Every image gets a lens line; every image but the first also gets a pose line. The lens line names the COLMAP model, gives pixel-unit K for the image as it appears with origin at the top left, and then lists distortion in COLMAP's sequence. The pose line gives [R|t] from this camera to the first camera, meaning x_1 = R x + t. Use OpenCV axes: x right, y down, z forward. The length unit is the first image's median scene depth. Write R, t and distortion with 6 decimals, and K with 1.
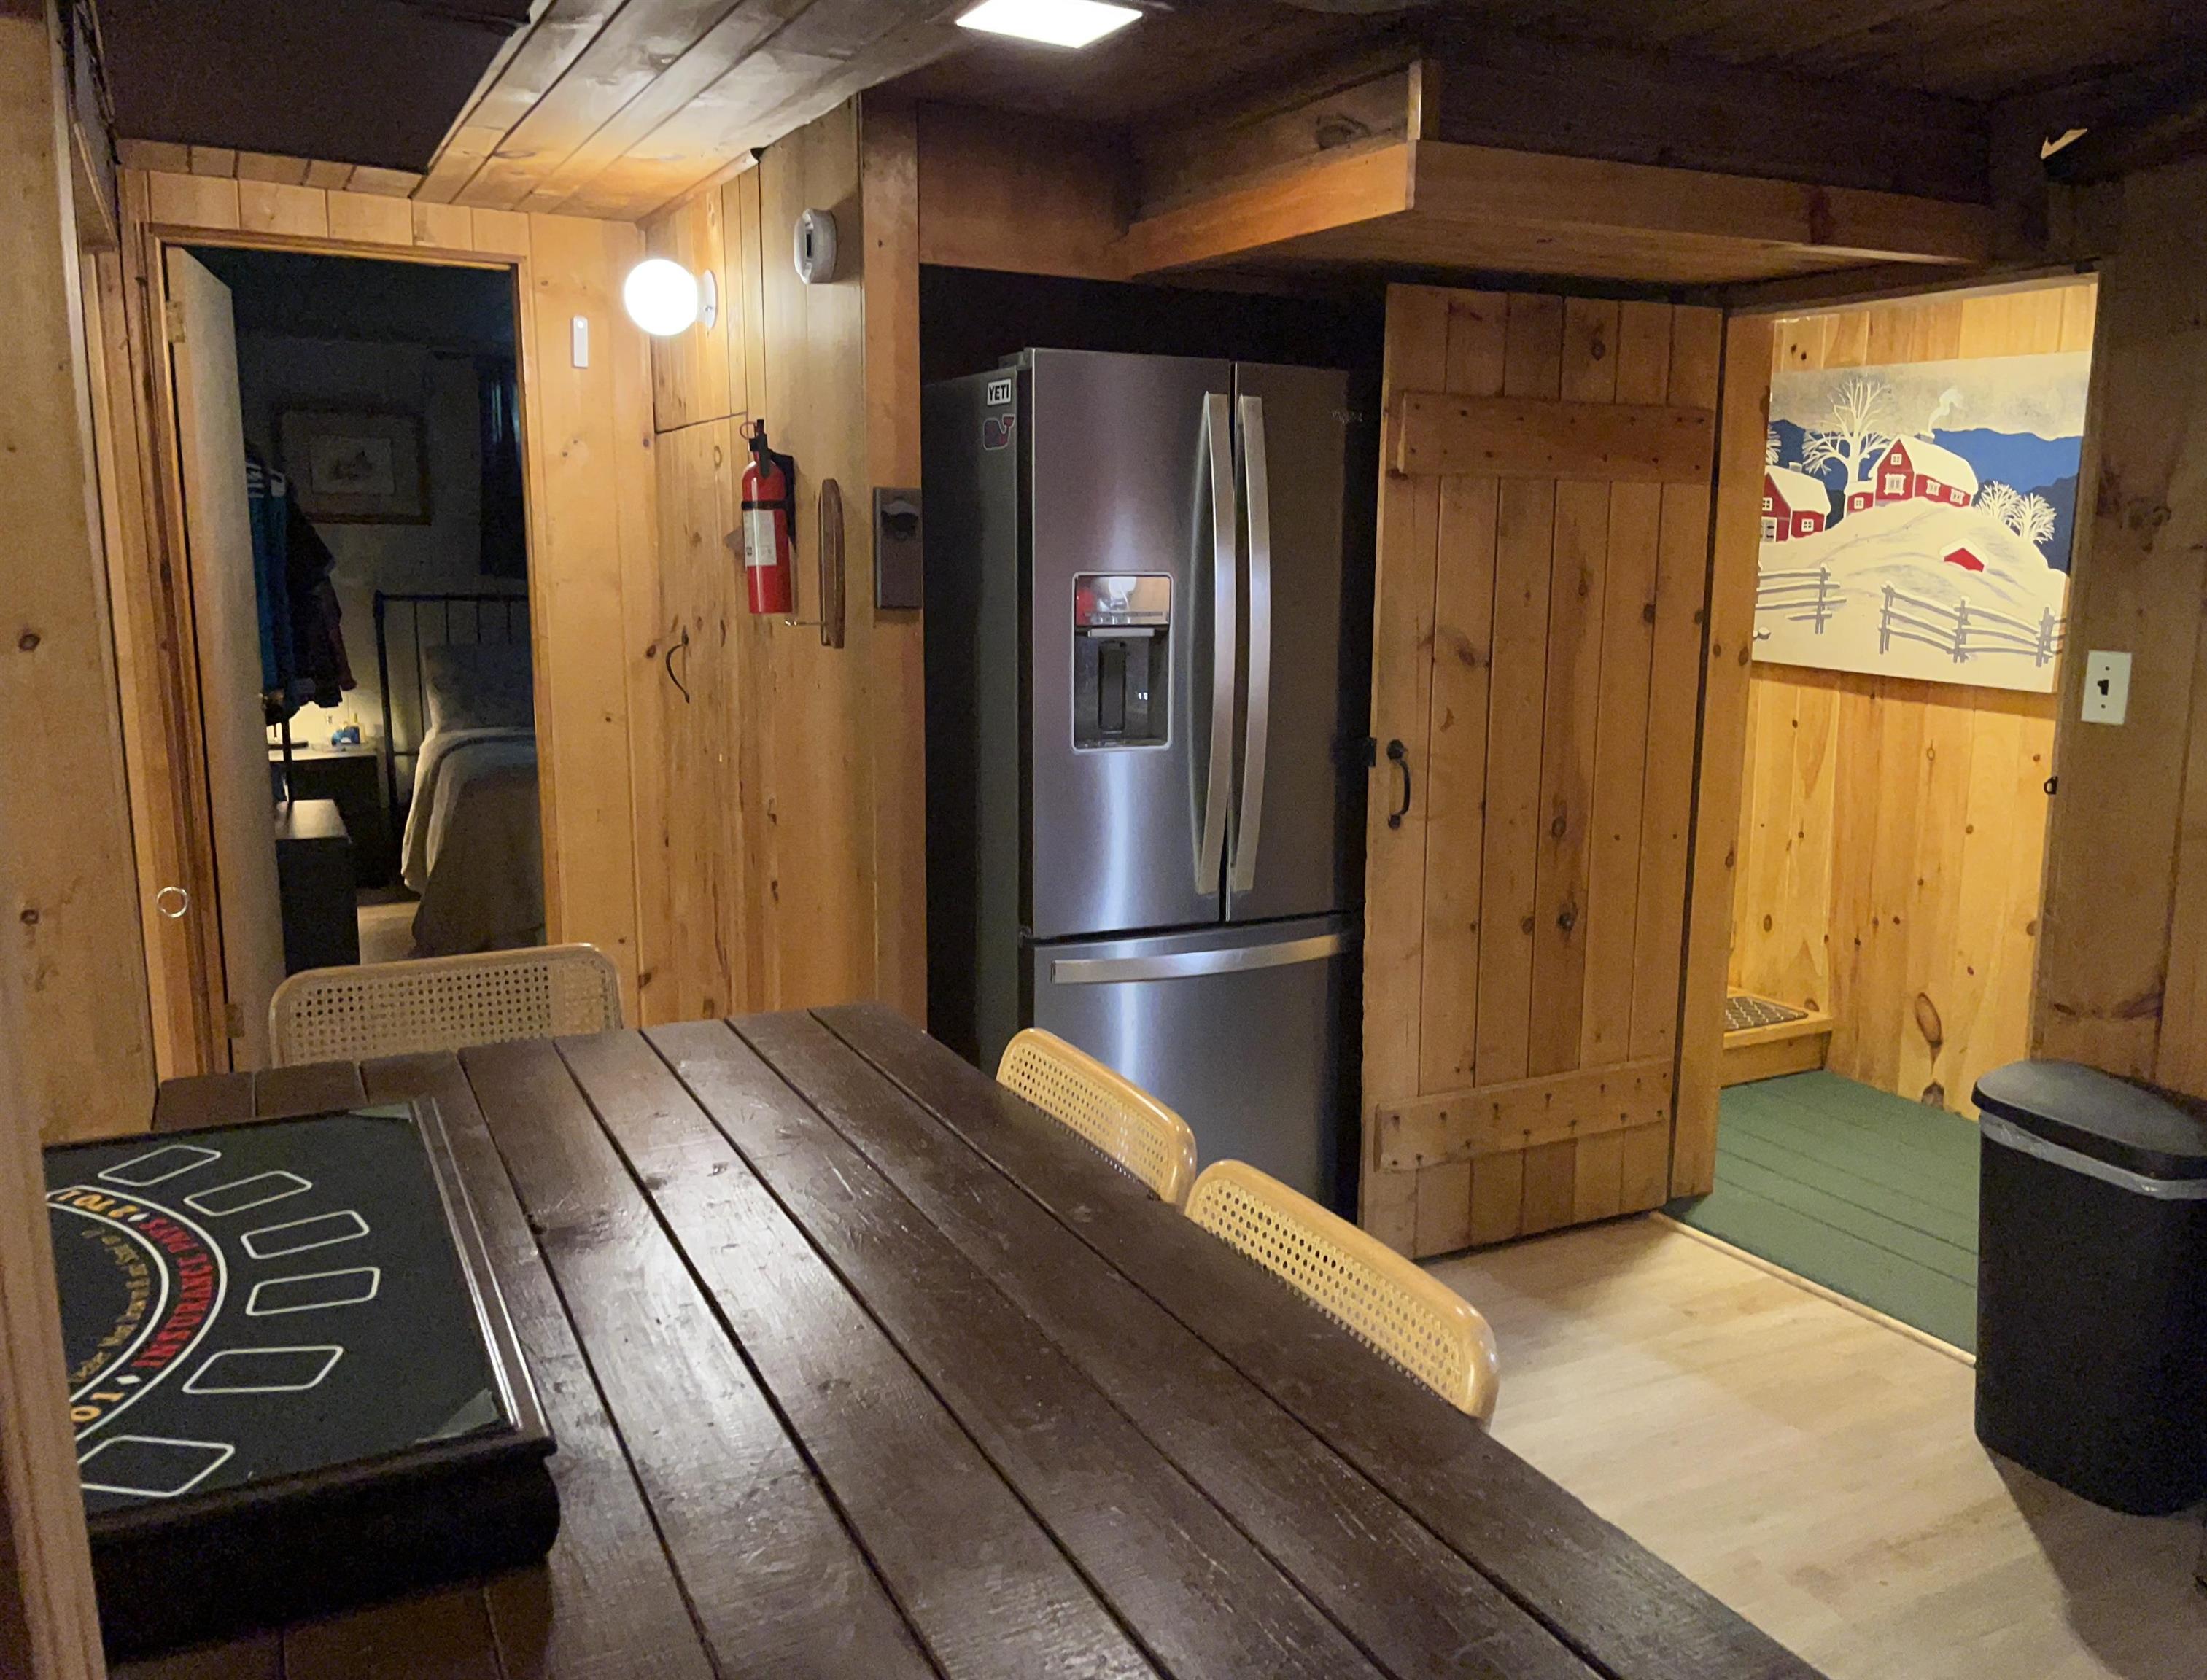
lens RADIAL K [[1711.7, 0, 1116.6], [0, 1711.7, 851.5], [0, 0, 1]] dist [0.054030, -0.071458]
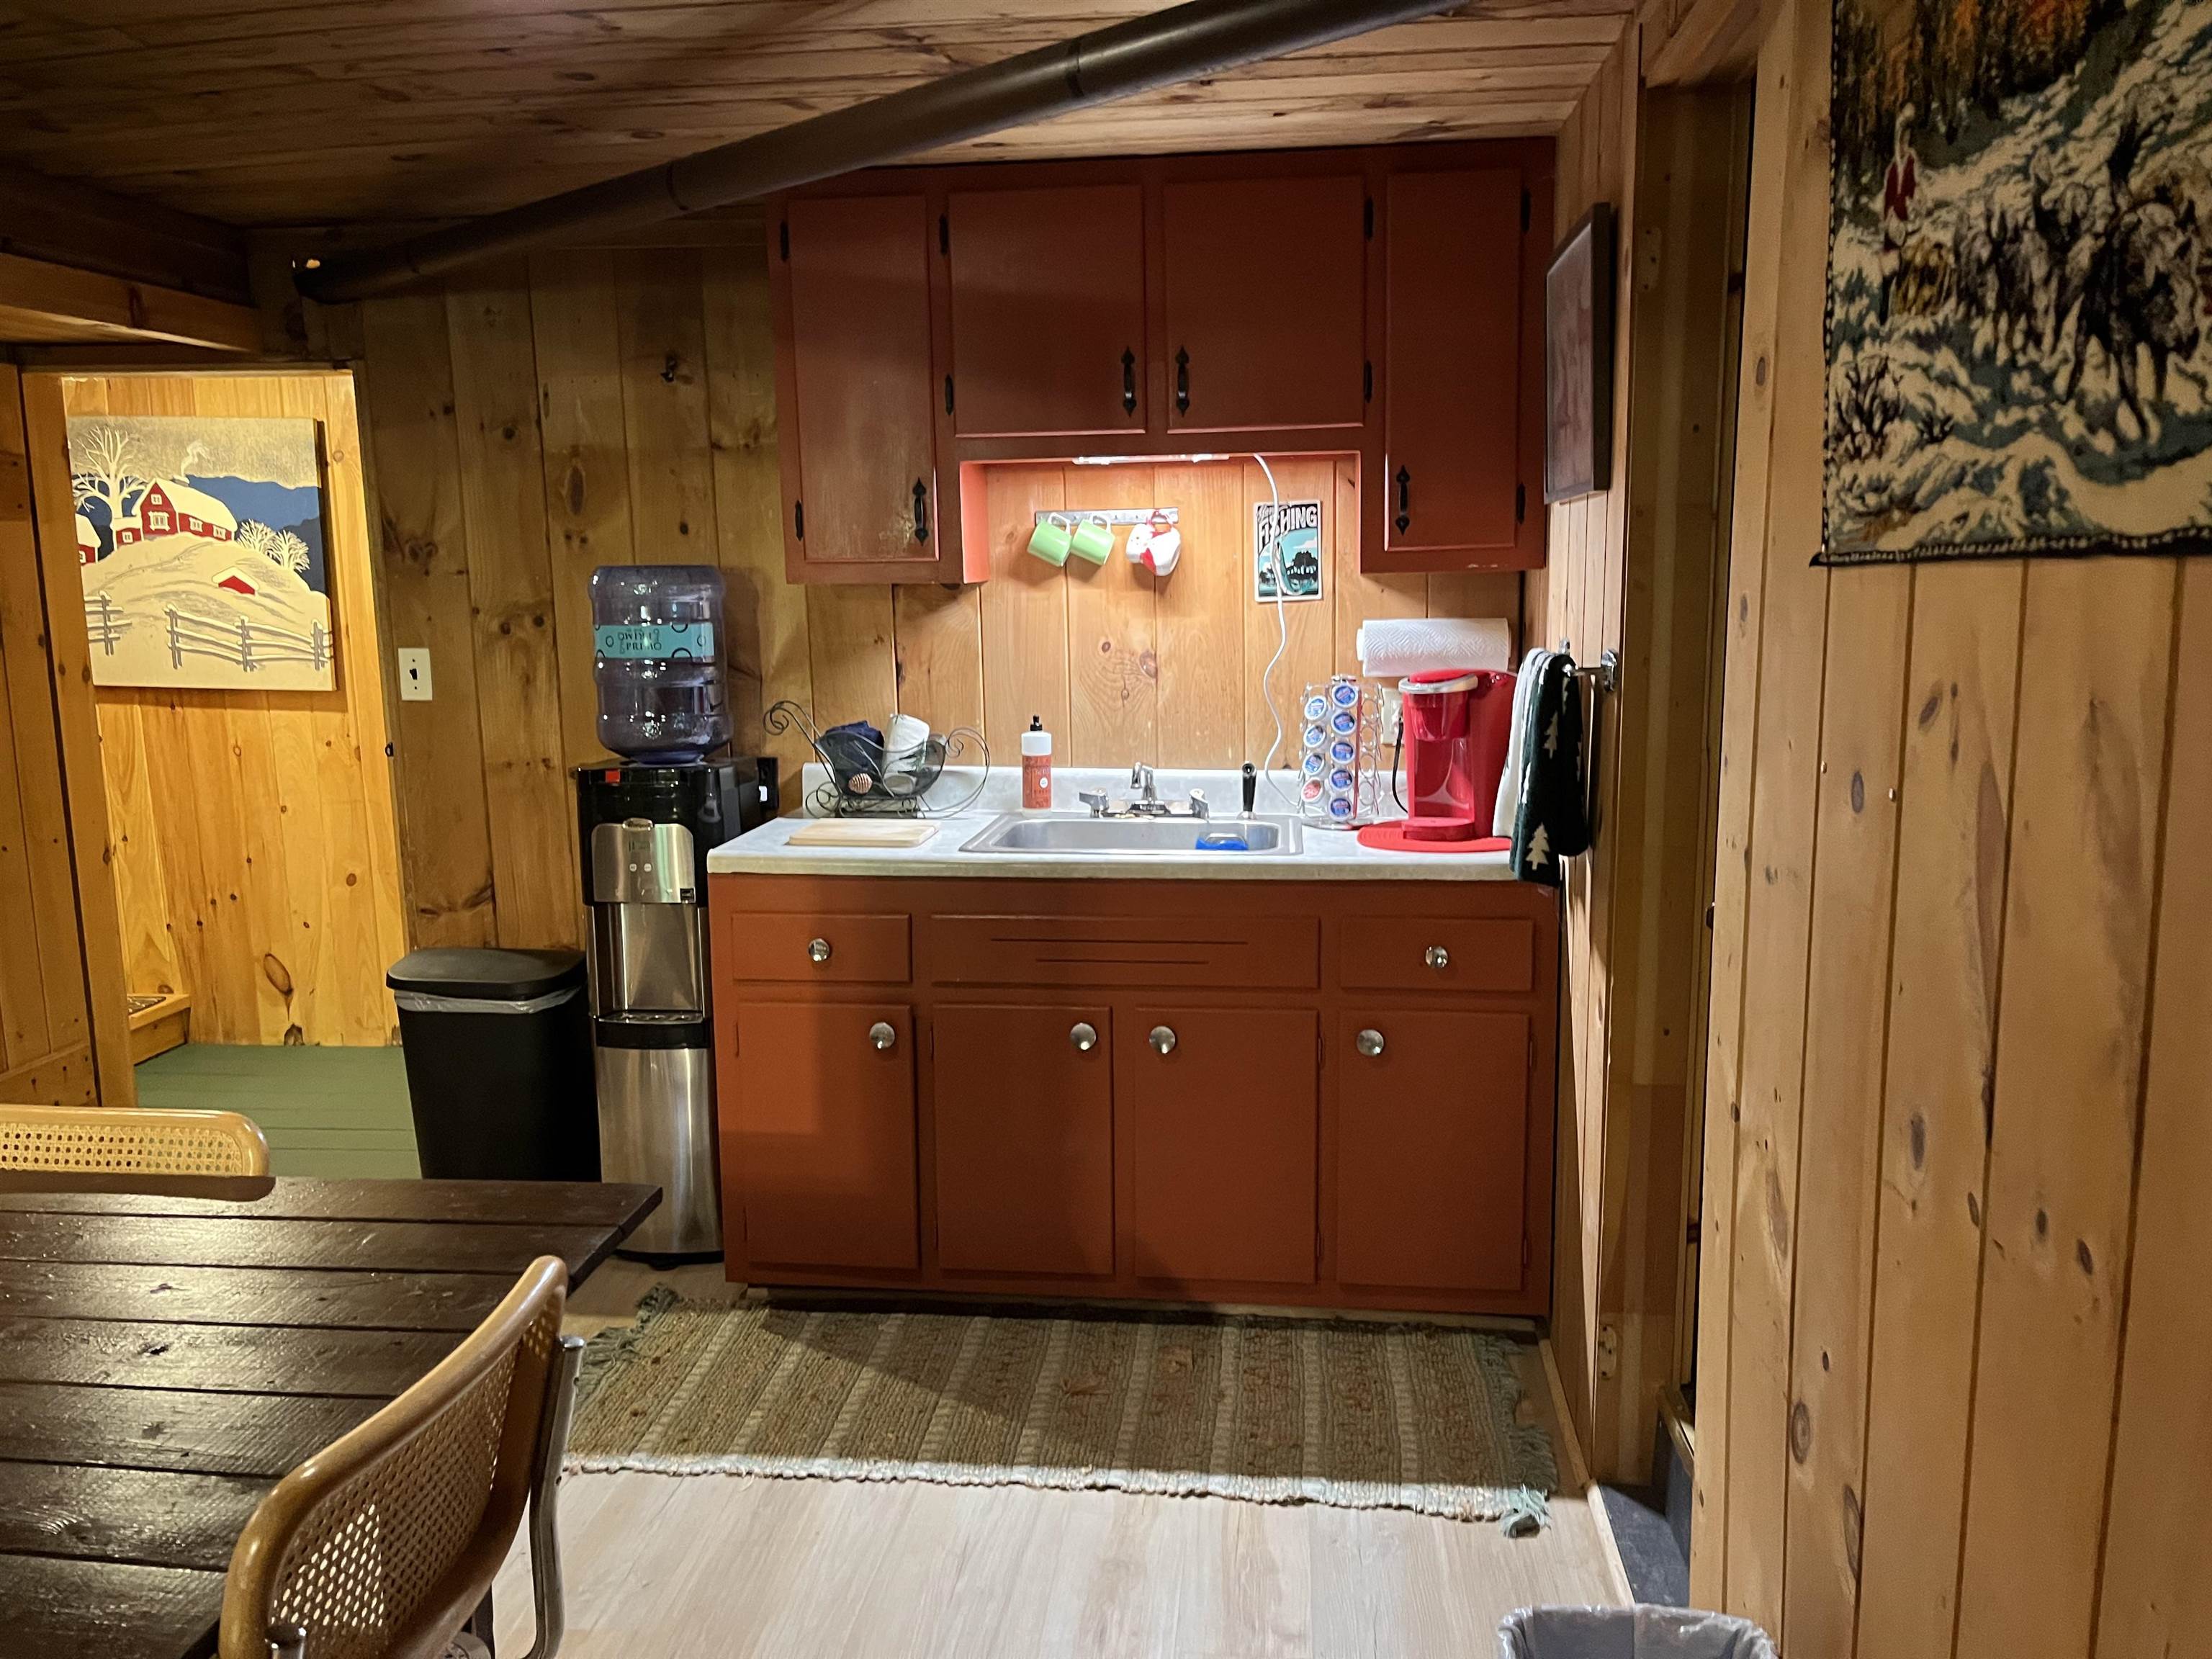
lens RADIAL K [[1667.0, 0, 1090.2], [0, 1667.0, 838.8], [0, 0, 1]] dist [0.067820, -0.093626]
pose [[0.552243, -0.145188, 0.820943, -0.163317], [0.161746, 0.984667, 0.065338, 0.022083], [-0.817842, 0.096701, 0.567259, -0.122837]]
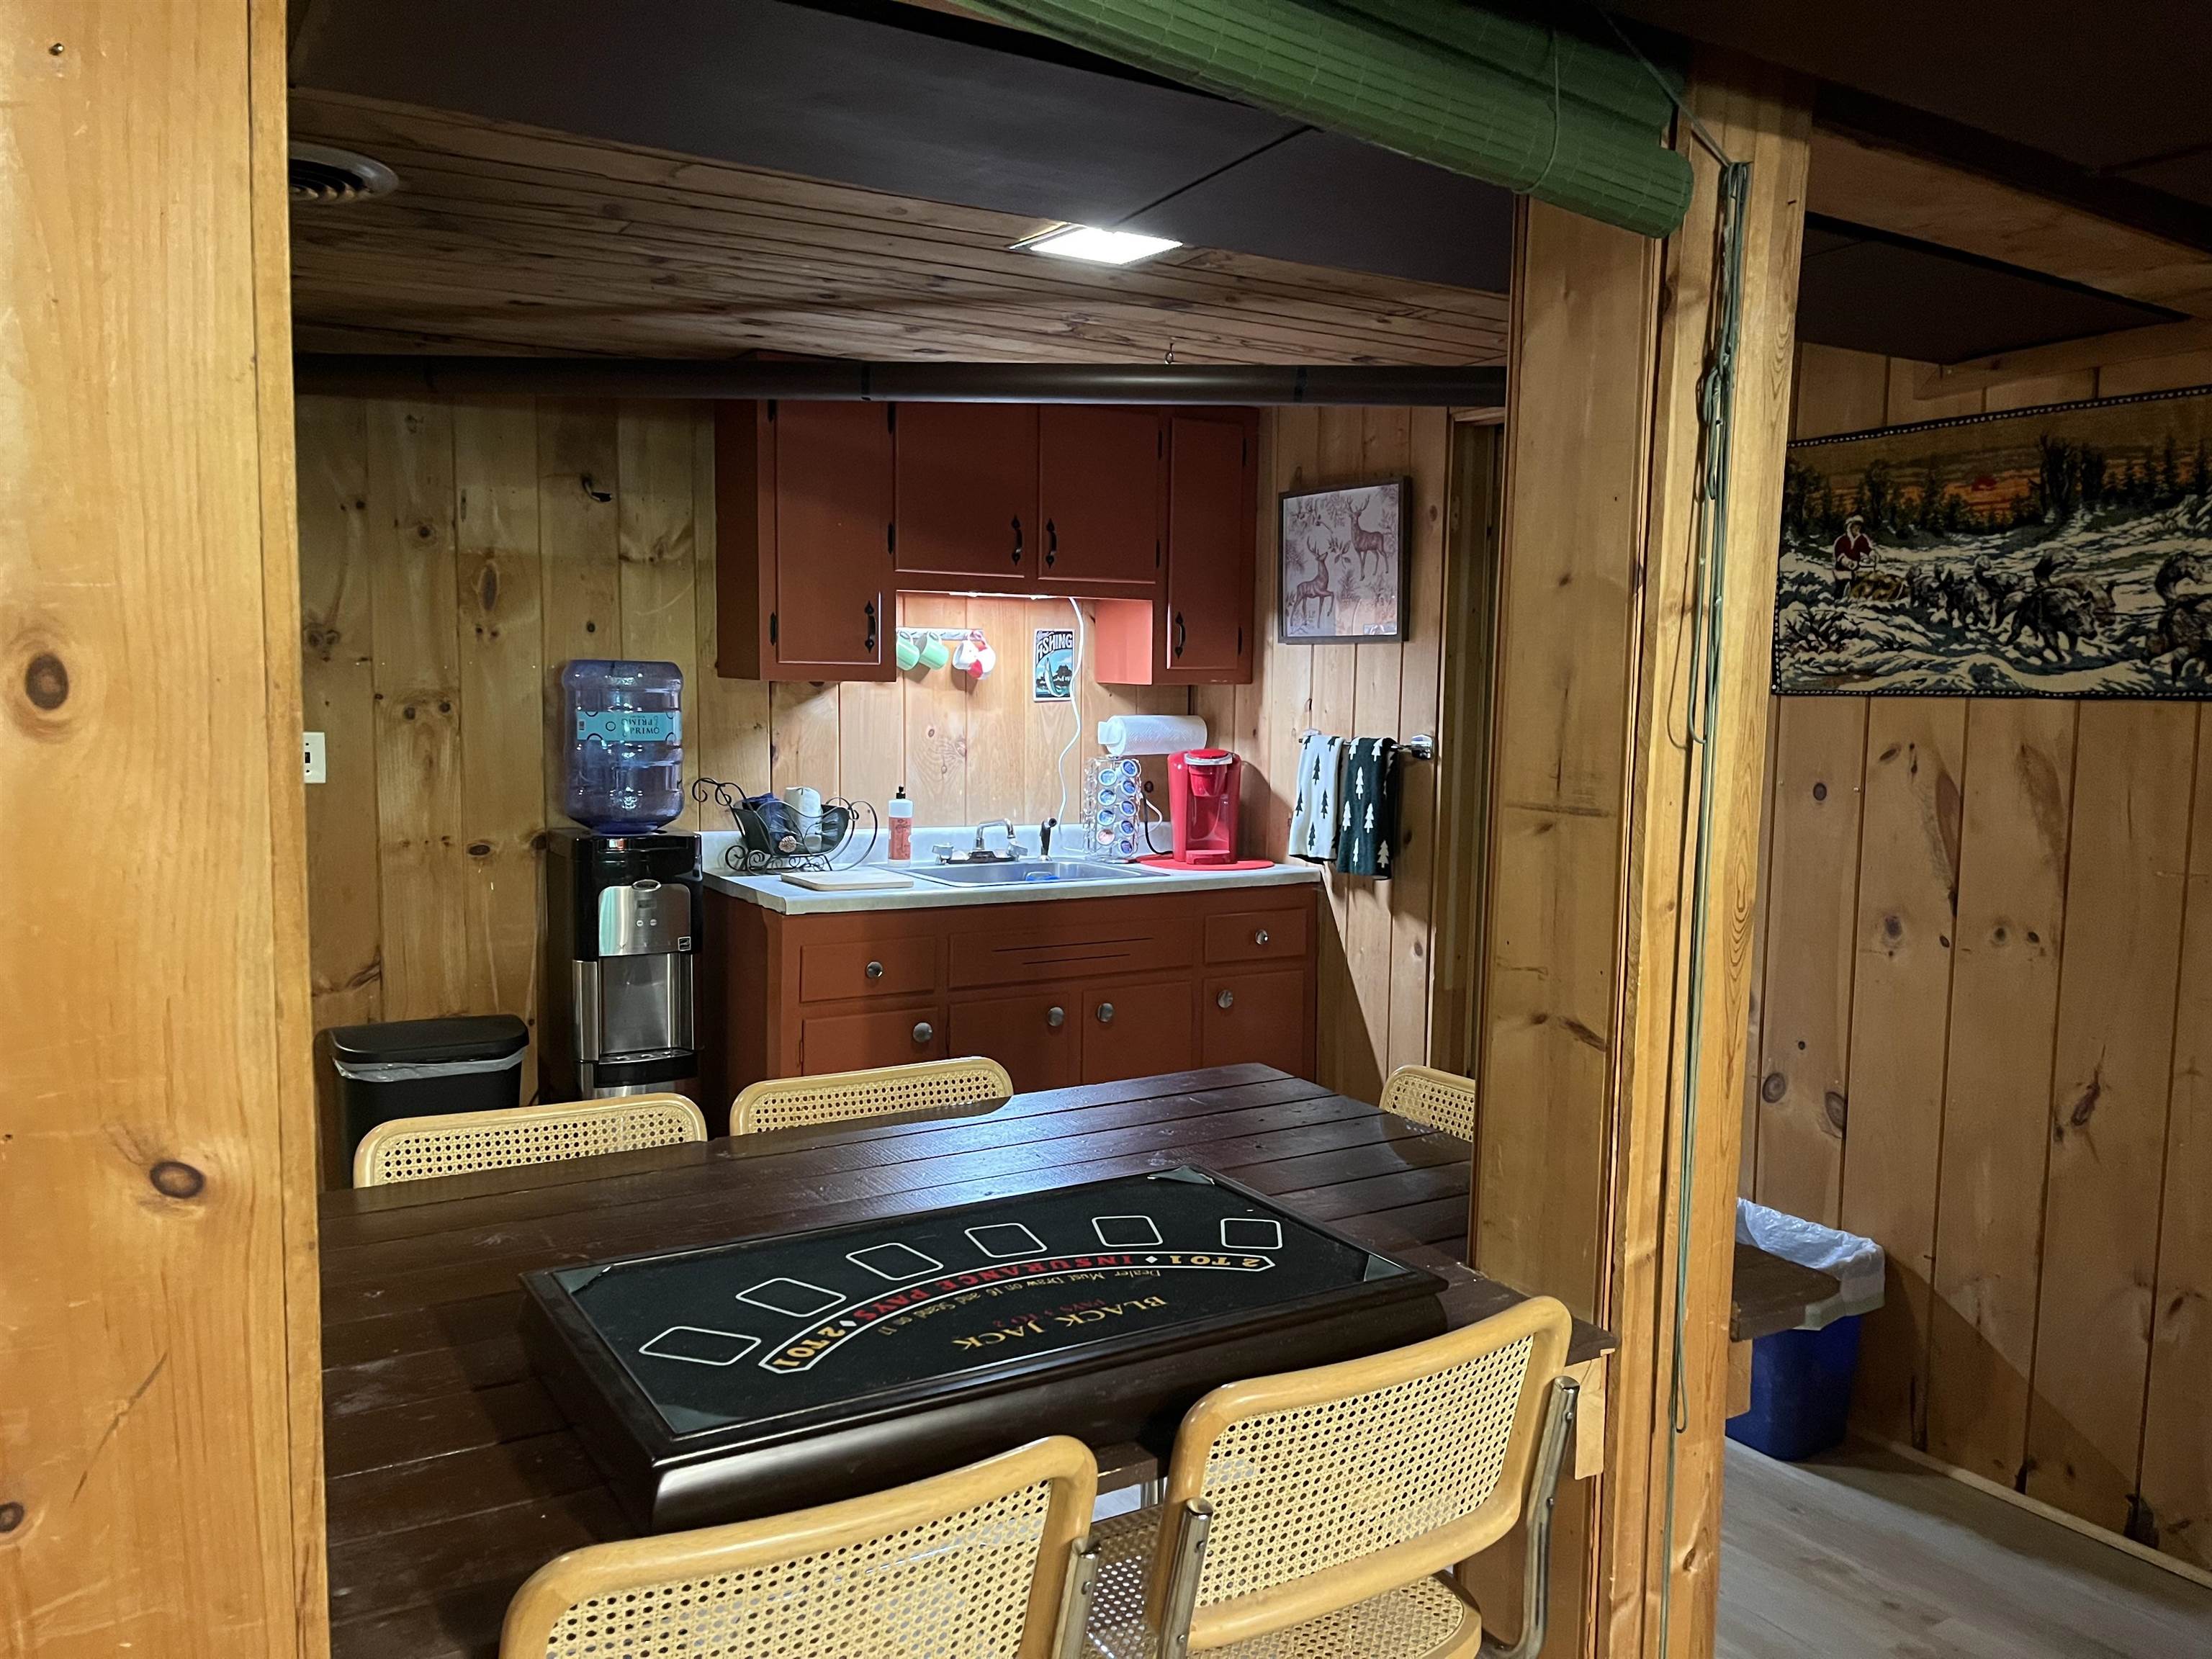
lens RADIAL K [[1667.0, 0, 1096.8], [0, 1667.0, 829.7], [0, 0, 1]] dist [0.067820, -0.093626]
pose [[-0.073777, -0.101979, 0.992047, -0.540109], [0.155528, 0.981410, 0.112451, -0.059677], [-0.985073, 0.162587, -0.056545, 0.299729]]
